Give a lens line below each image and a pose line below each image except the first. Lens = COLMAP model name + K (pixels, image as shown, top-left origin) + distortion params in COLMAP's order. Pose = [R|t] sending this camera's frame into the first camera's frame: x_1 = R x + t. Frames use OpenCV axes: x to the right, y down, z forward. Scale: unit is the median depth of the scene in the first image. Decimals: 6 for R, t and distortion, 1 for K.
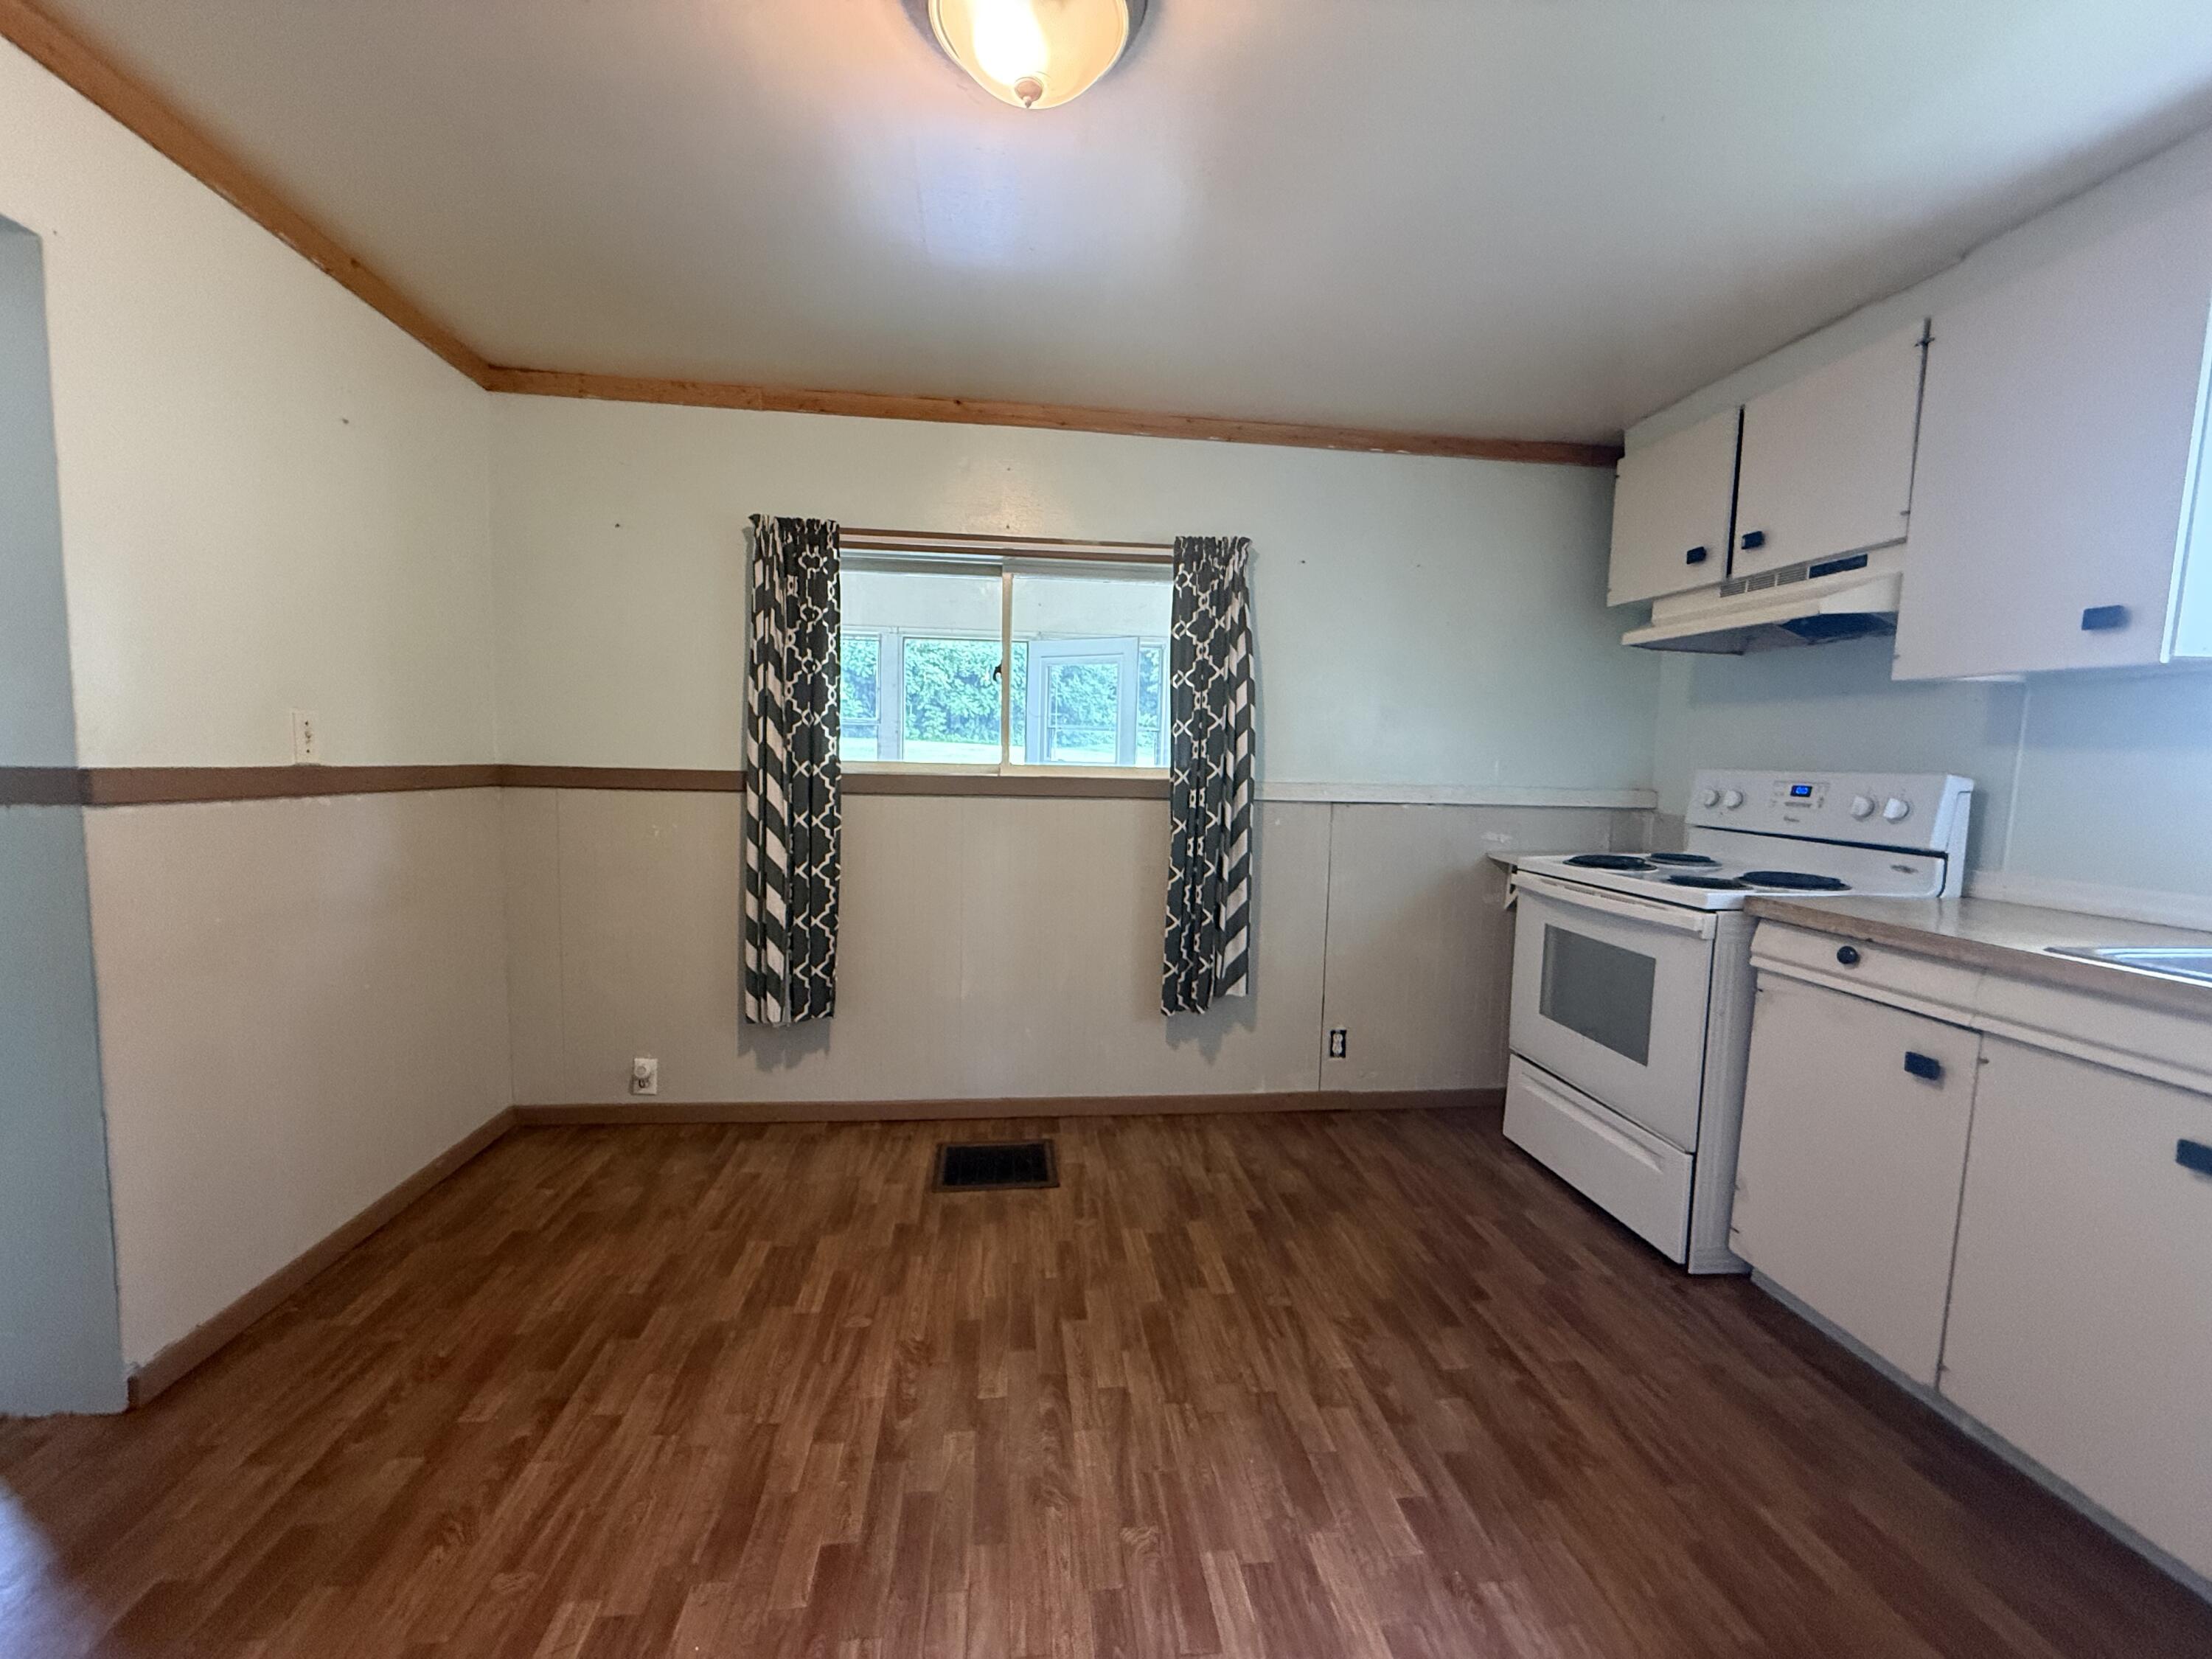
lens RADIAL K [[878.8, 0, 1109.7], [0, 878.8, 838.3], [0, 0, 1]] dist [-0.000148, -0.000357]
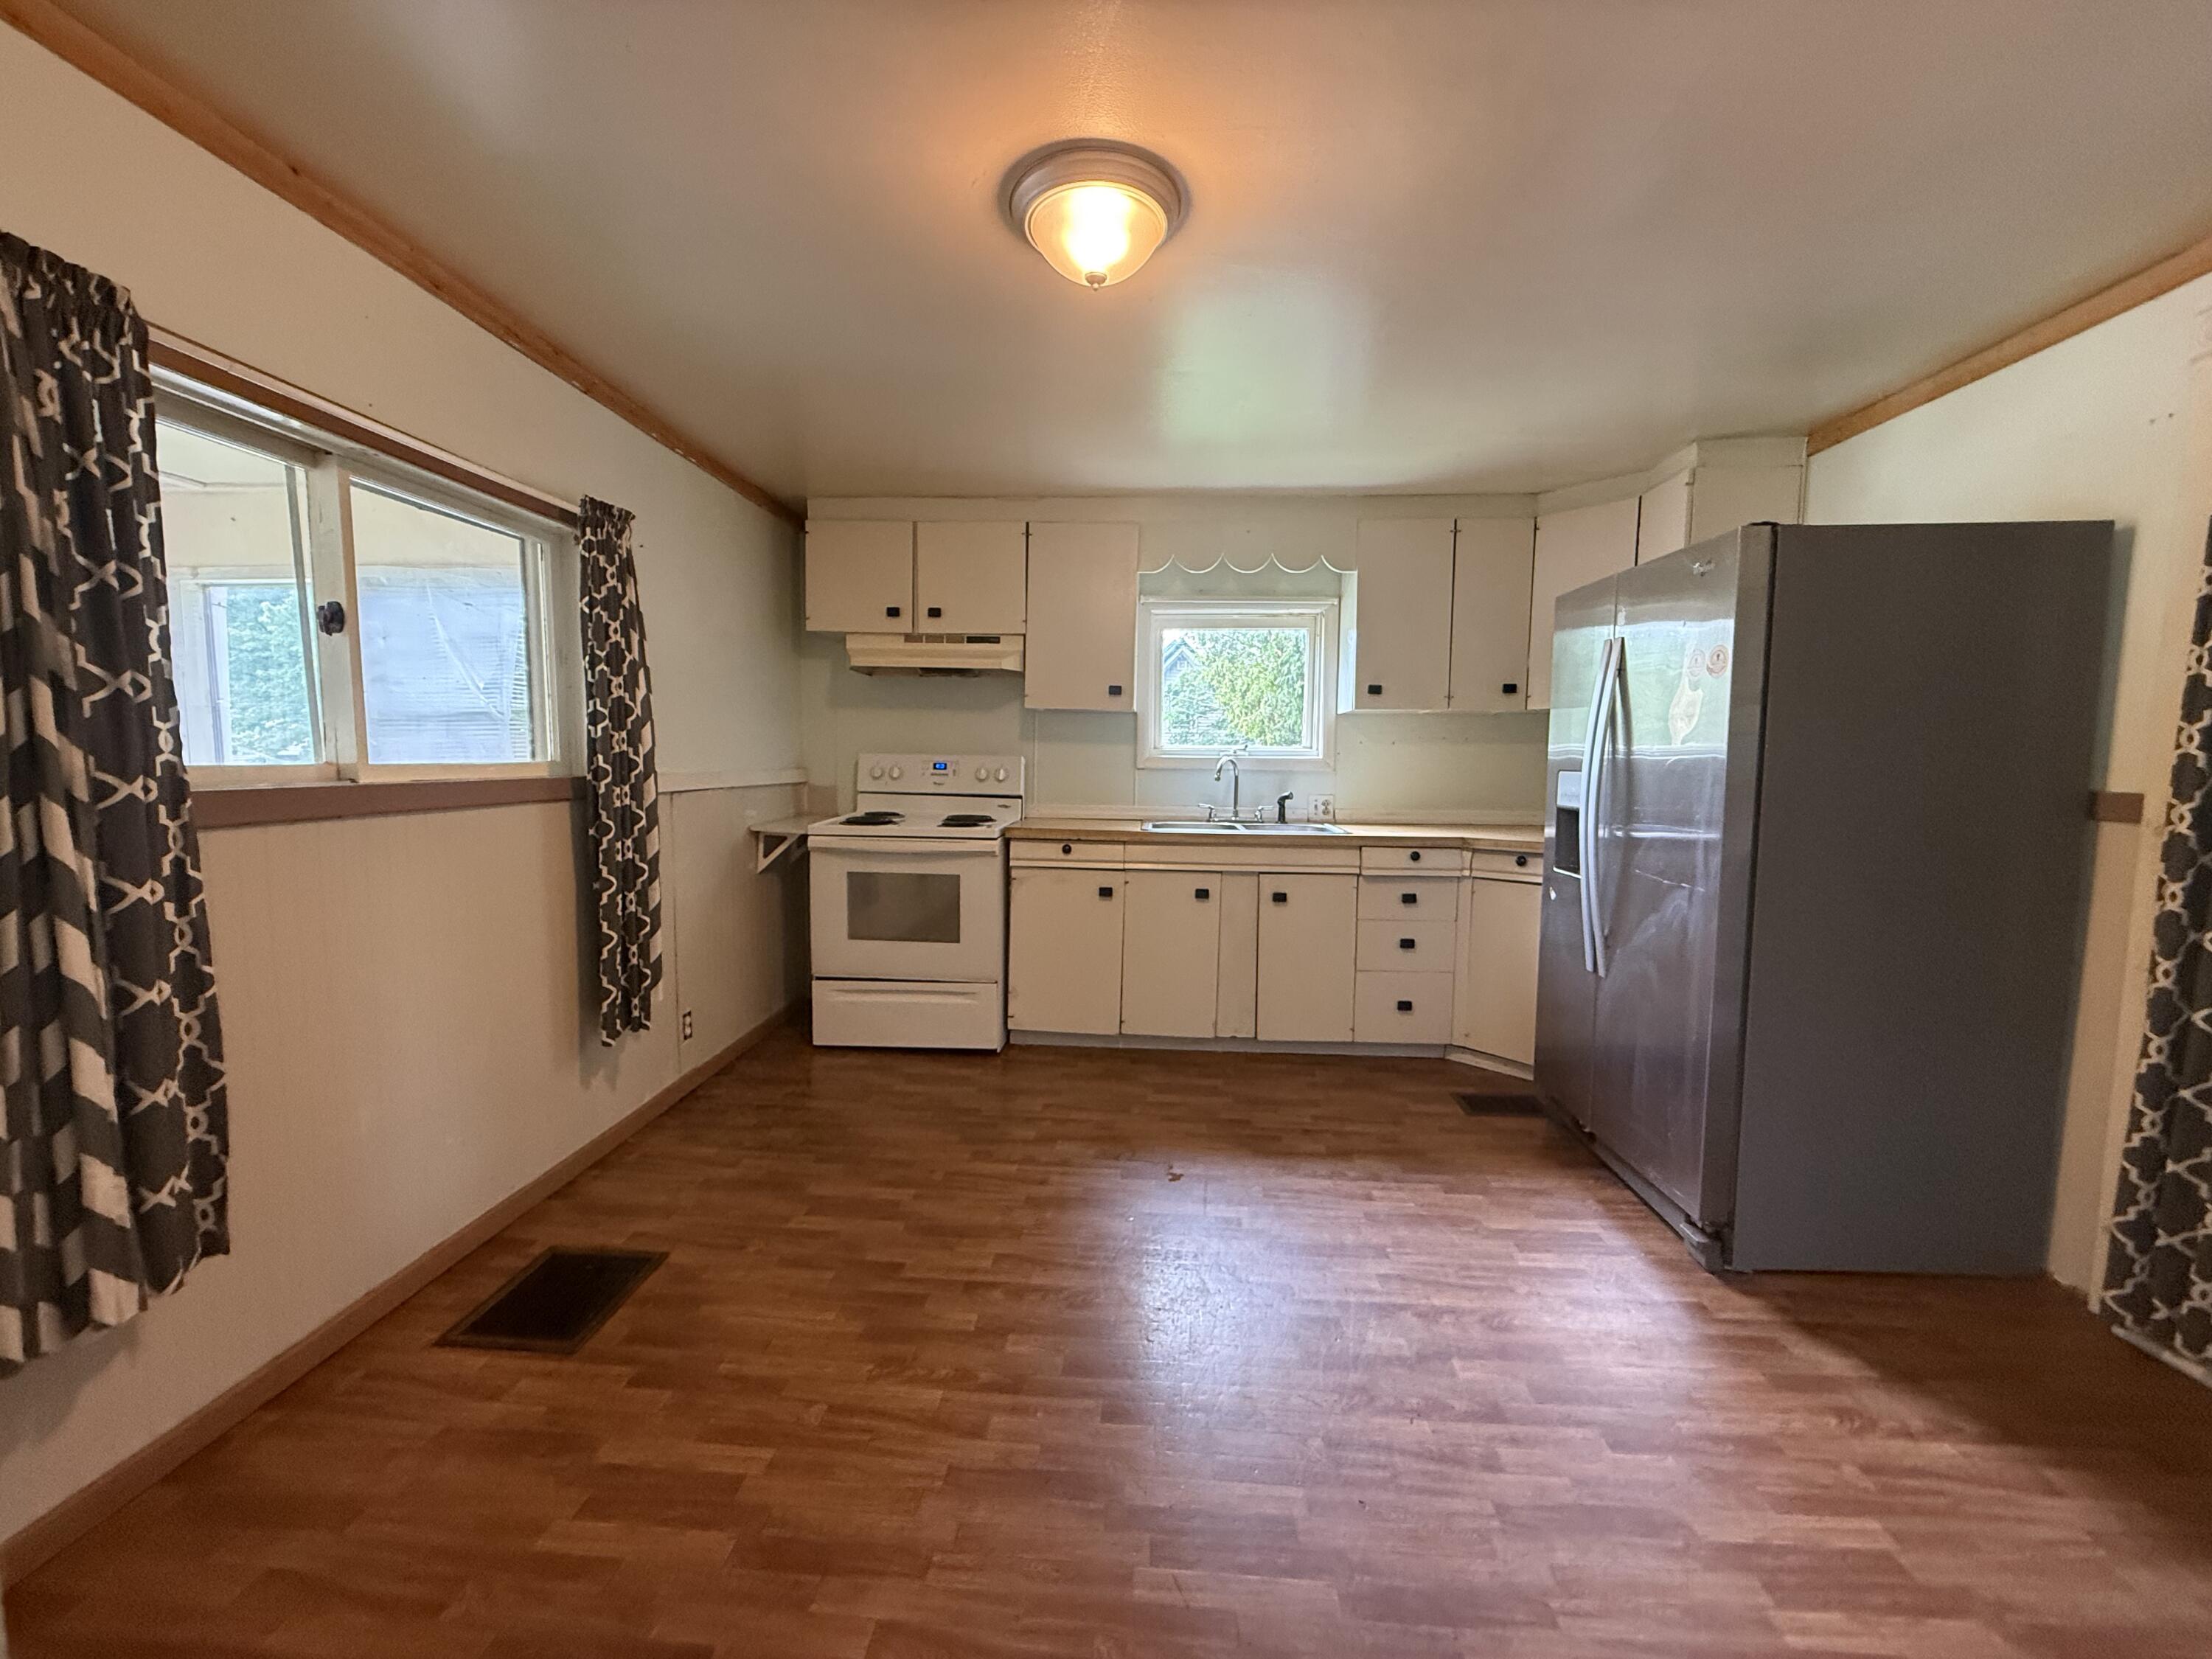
lens RADIAL K [[878.8, 0, 1098.1], [0, 878.8, 835.2], [0, 0, 1]] dist [-0.000148, -0.000357]
pose [[0.170468, -0.111003, 0.979091, -0.856660], [0.077087, 0.992092, 0.099055, -0.070339], [-0.982343, 0.058590, 0.177677, 0.445442]]
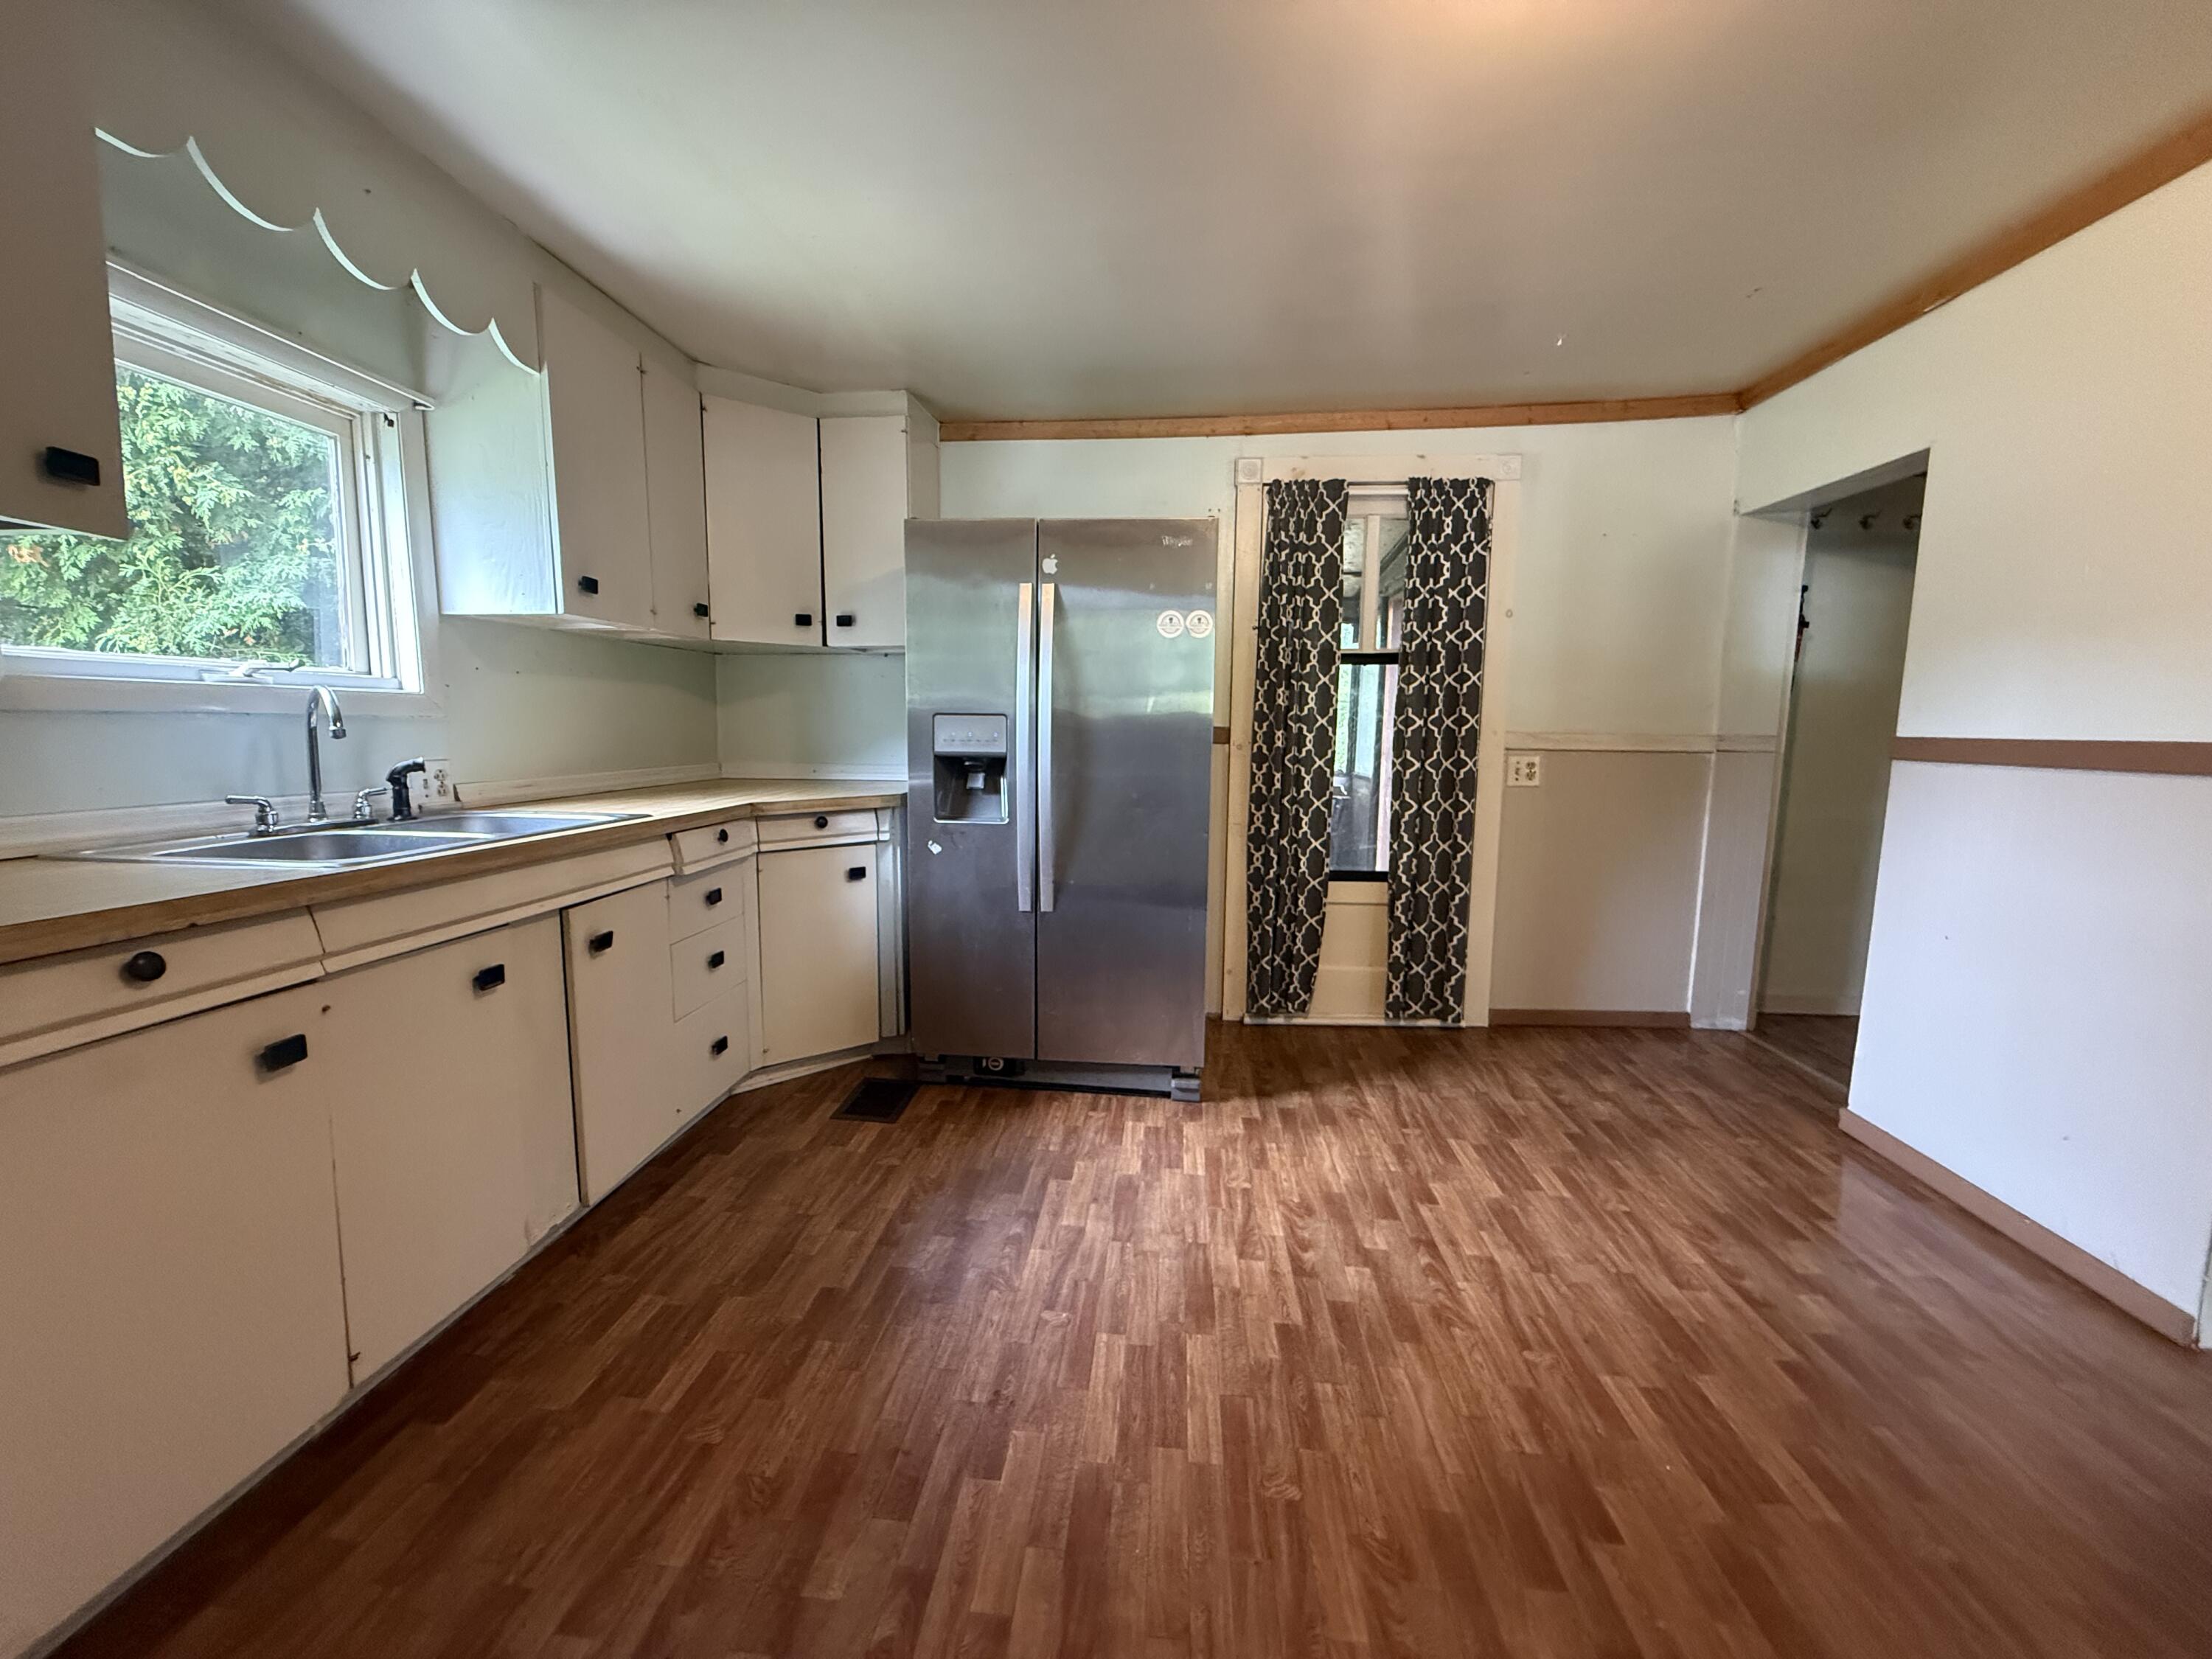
lens RADIAL K [[878.8, 0, 1113.7], [0, 878.8, 829.3], [0, 0, 1]] dist [-0.000148, -0.000357]
pose [[-0.980514, -0.059833, 0.187117, -0.000552], [-0.020335, 0.978286, 0.206261, -0.082144], [-0.195395, 0.198437, -0.960439, 1.089790]]
